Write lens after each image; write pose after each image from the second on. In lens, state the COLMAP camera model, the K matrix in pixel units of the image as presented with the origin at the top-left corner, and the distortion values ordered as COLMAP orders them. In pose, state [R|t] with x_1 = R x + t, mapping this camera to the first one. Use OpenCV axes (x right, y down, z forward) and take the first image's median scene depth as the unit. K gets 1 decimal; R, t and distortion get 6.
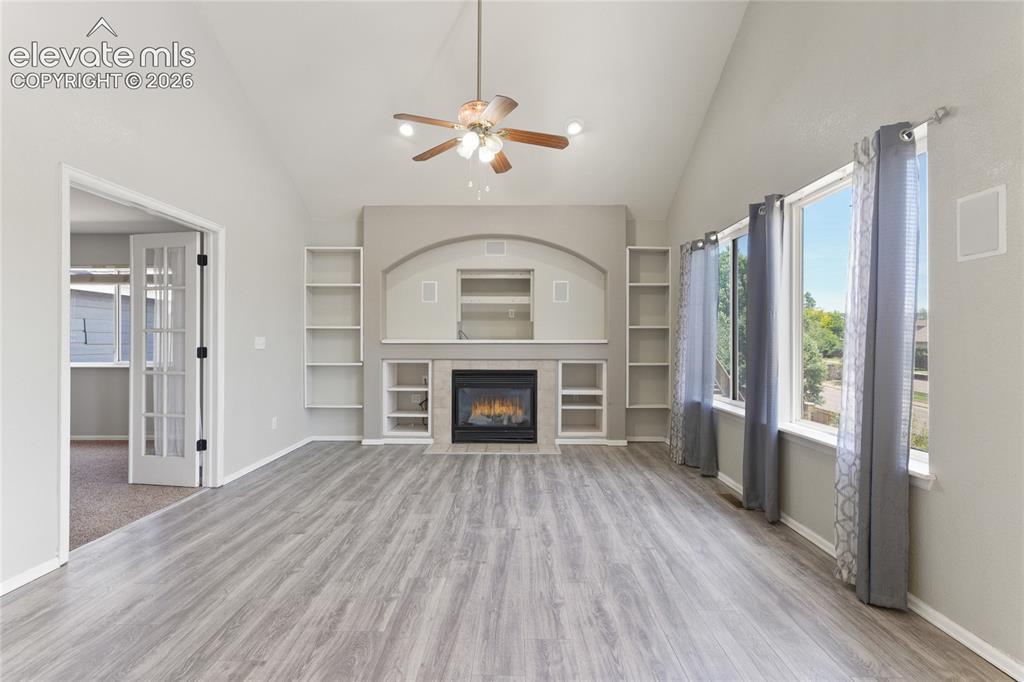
lens RADIAL K [[462.0, 0, 512.2], [0, 462.0, 342.5], [0, 0, 1]] dist [-0.002794, 0.000092]
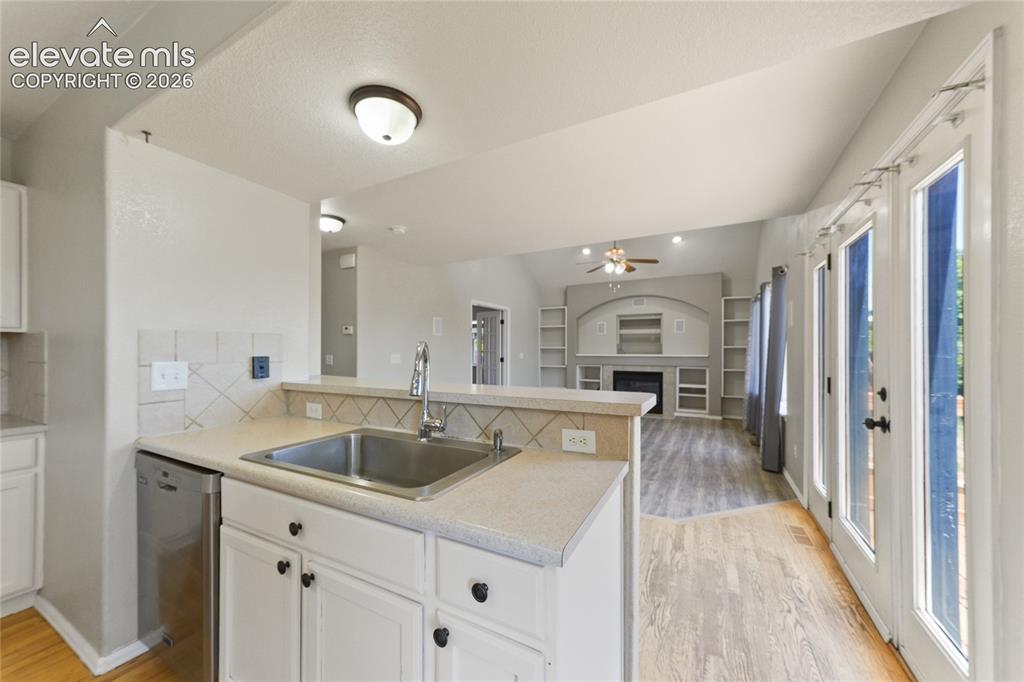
lens RADIAL K [[384.6, 0, 509.3], [0, 384.6, 347.9], [0, 0, 1]] dist [0.002941, 0.000173]
pose [[0.886629, -0.002662, -0.462473, 0.208737], [-0.002802, 0.999934, -0.011127, -0.013022], [0.462472, 0.011161, 0.886564, -0.540150]]
